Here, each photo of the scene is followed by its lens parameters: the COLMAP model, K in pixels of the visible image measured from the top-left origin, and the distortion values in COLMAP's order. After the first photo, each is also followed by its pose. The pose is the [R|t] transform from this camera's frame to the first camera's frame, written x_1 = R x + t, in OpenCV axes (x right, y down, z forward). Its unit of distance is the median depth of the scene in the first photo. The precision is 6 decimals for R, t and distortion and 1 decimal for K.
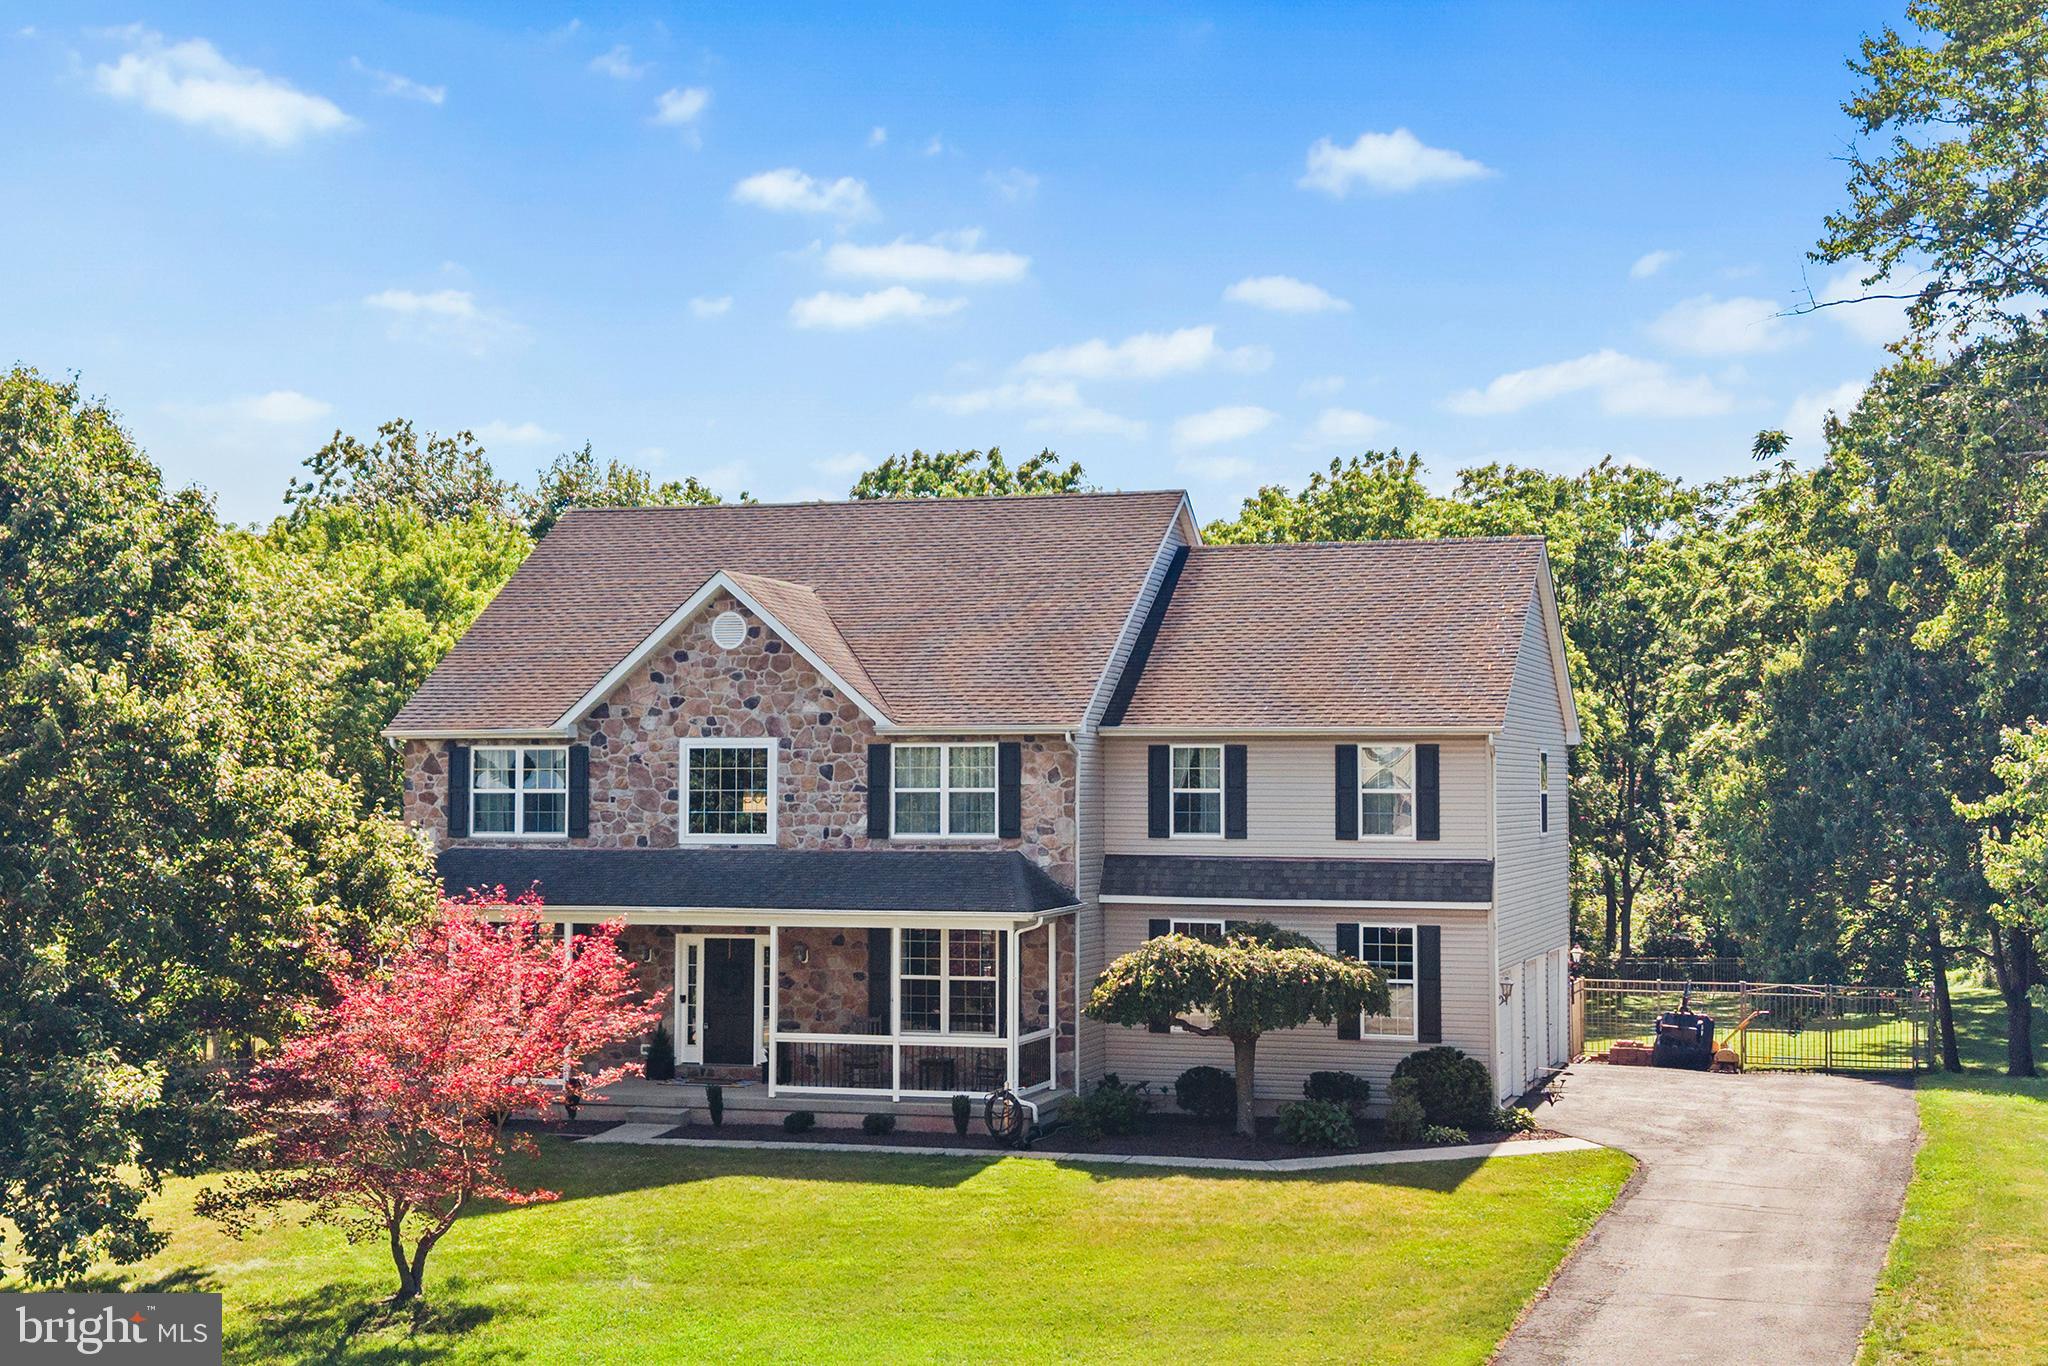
lens RADIAL K [[2746.1, 0, 1033.0], [0, 2746.1, 677.2], [0, 0, 1]] dist [0.032912, 0.000000]
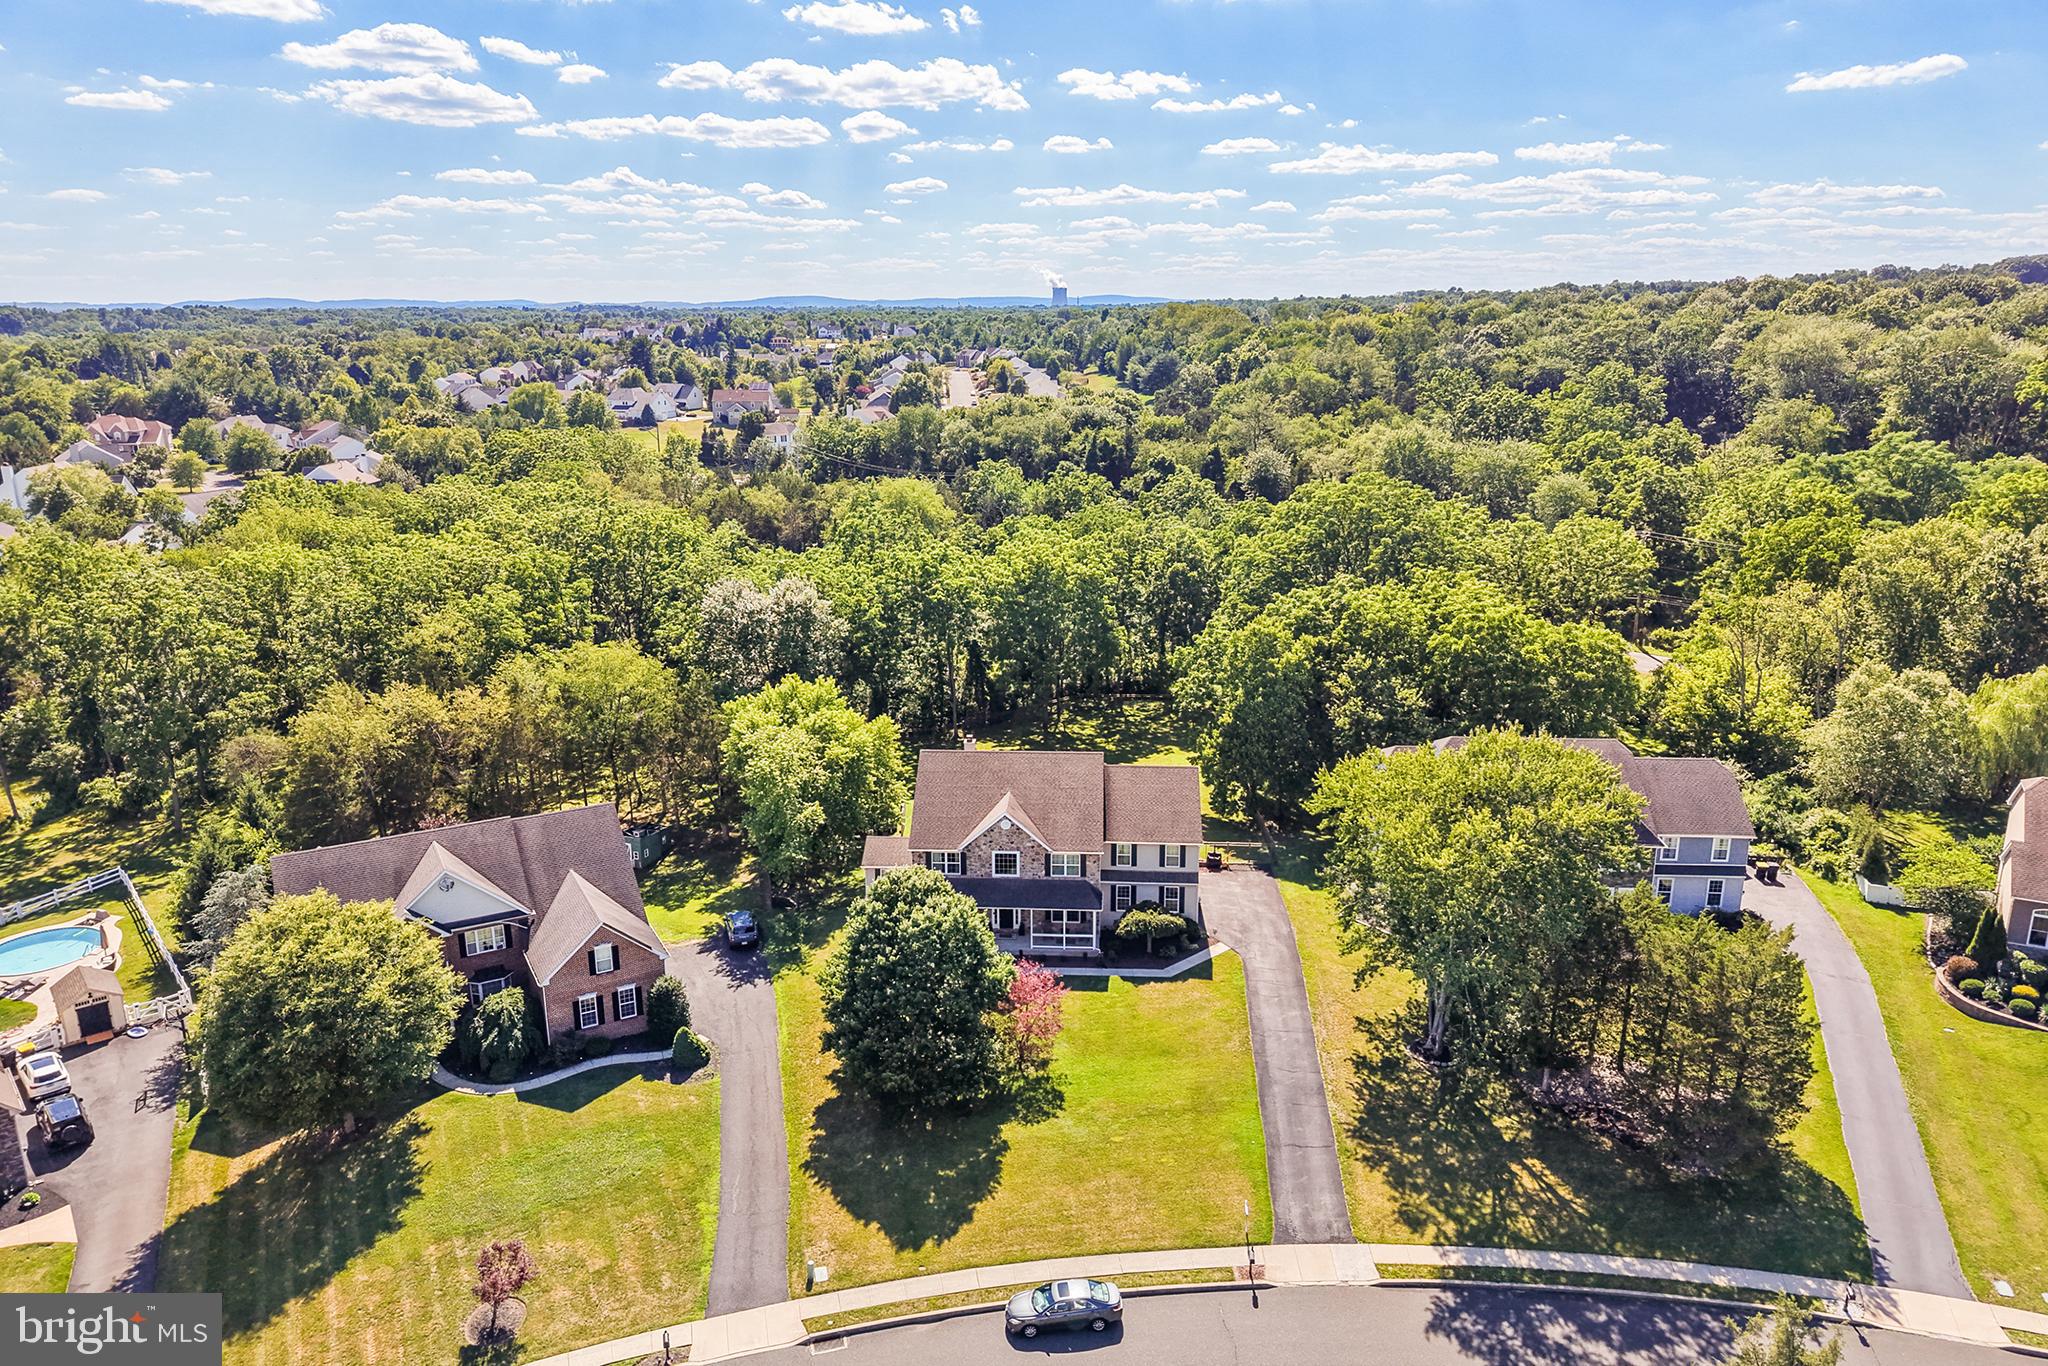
lens RADIAL K [[1372.9, 0, 1021.9], [0, 1372.9, 696.5], [0, 0, 1]] dist [0.025100, -0.023929]
pose [[0.966698, -0.071712, 0.245667, -0.553646], [-0.008207, 0.950758, 0.309826, -0.790825], [-0.255788, -0.301524, 0.918507, -0.710851]]
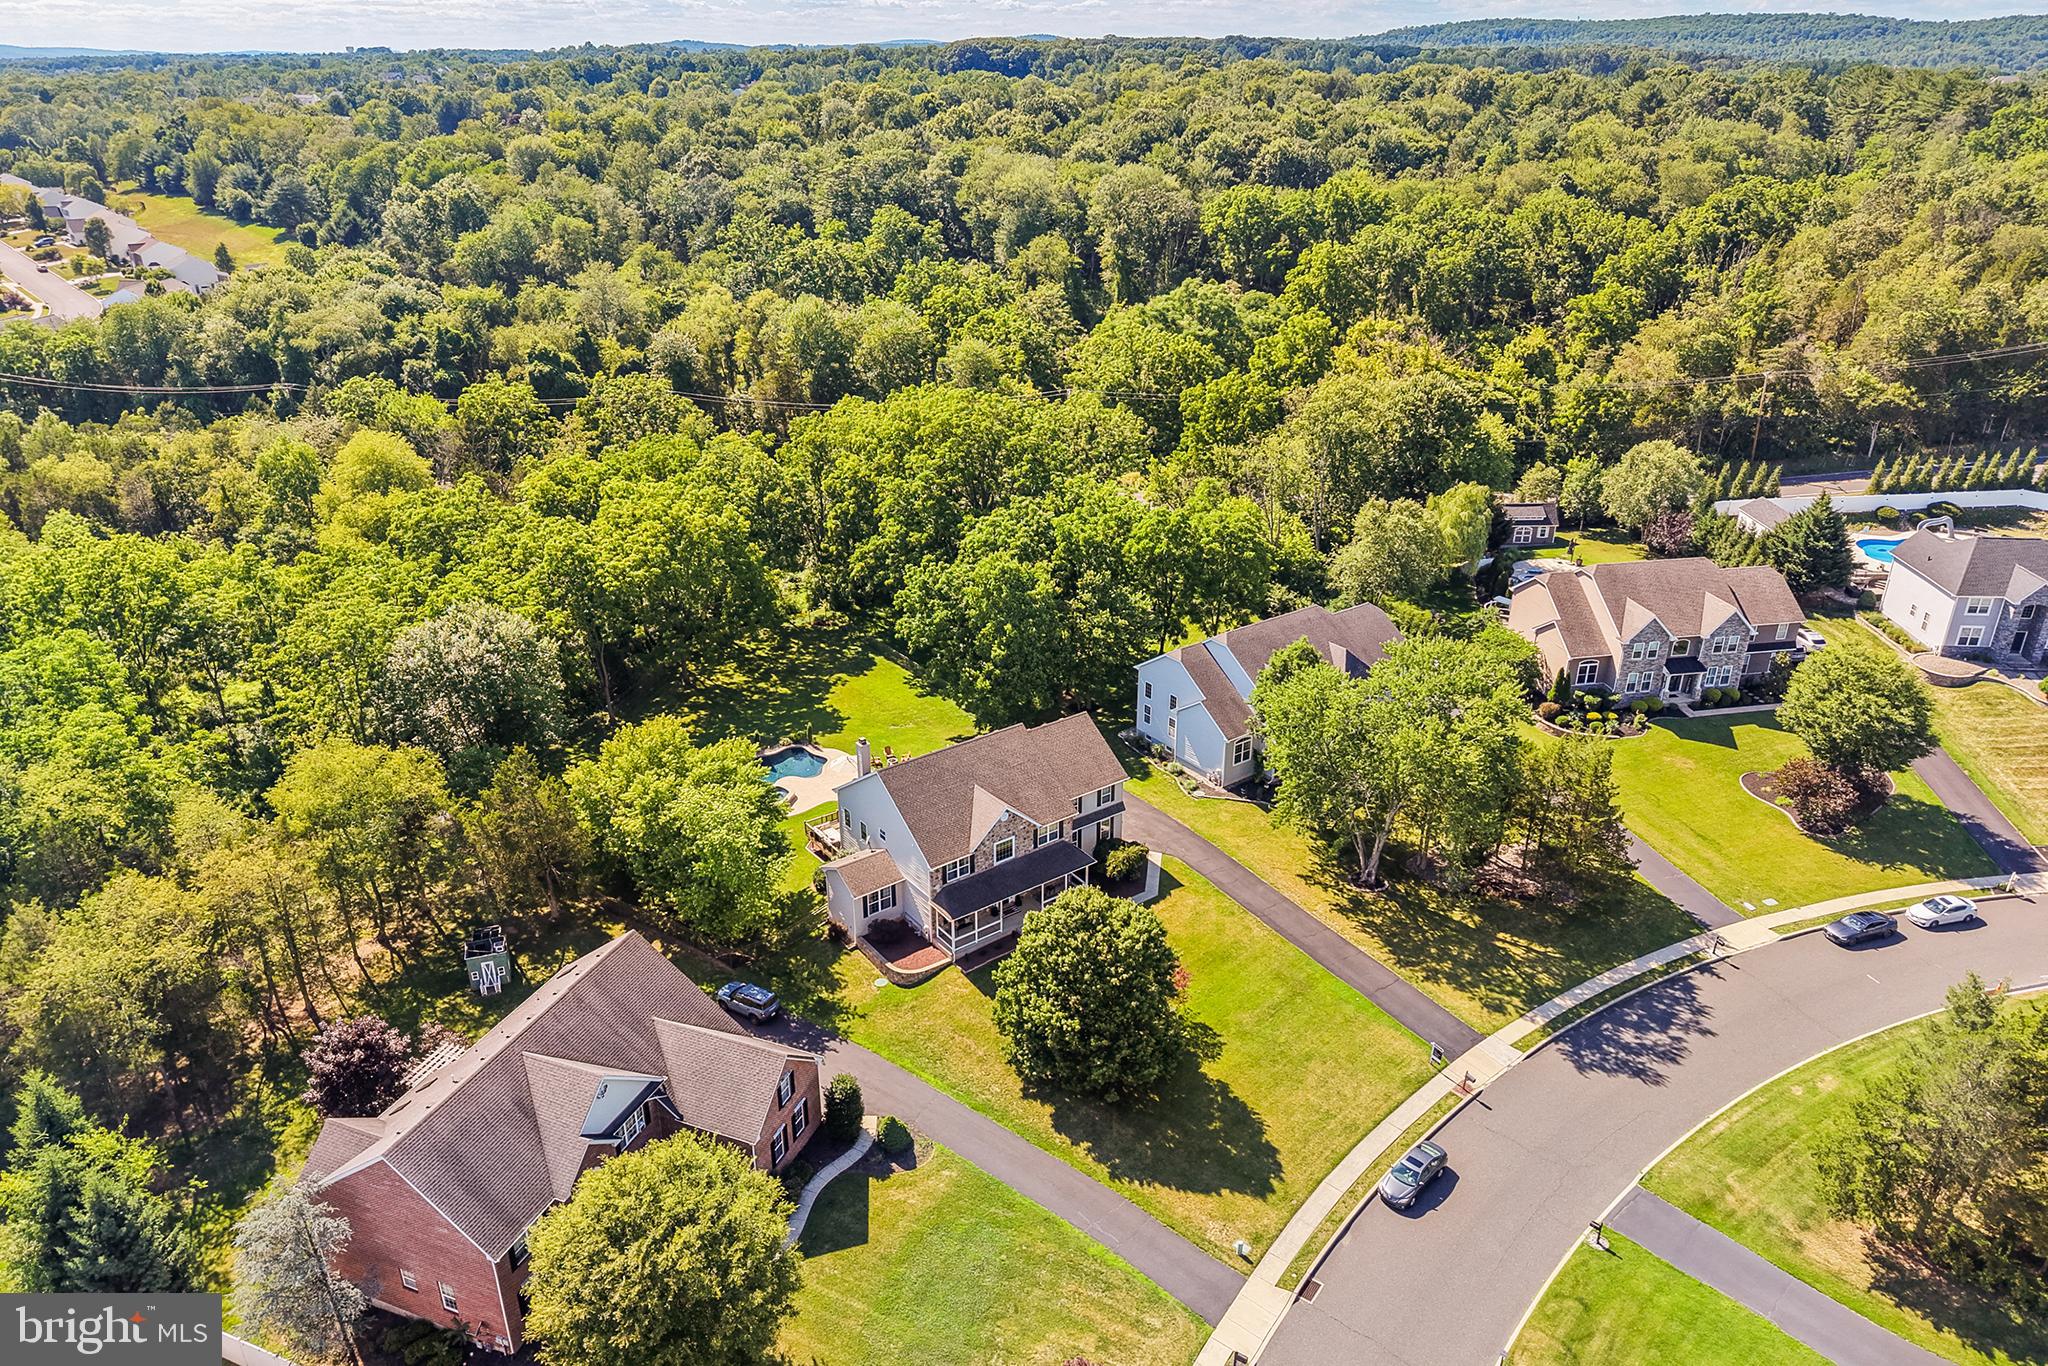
lens RADIAL K [[1372.9, 0, 1022.7], [0, 1372.9, 667.7], [0, 0, 1]] dist [0.025100, -0.023929]
pose [[0.584008, -0.327042, 0.742953, -1.575347], [-0.034453, 0.904439, 0.425209, -1.113000], [-0.811017, -0.273922, 0.516932, -0.021324]]
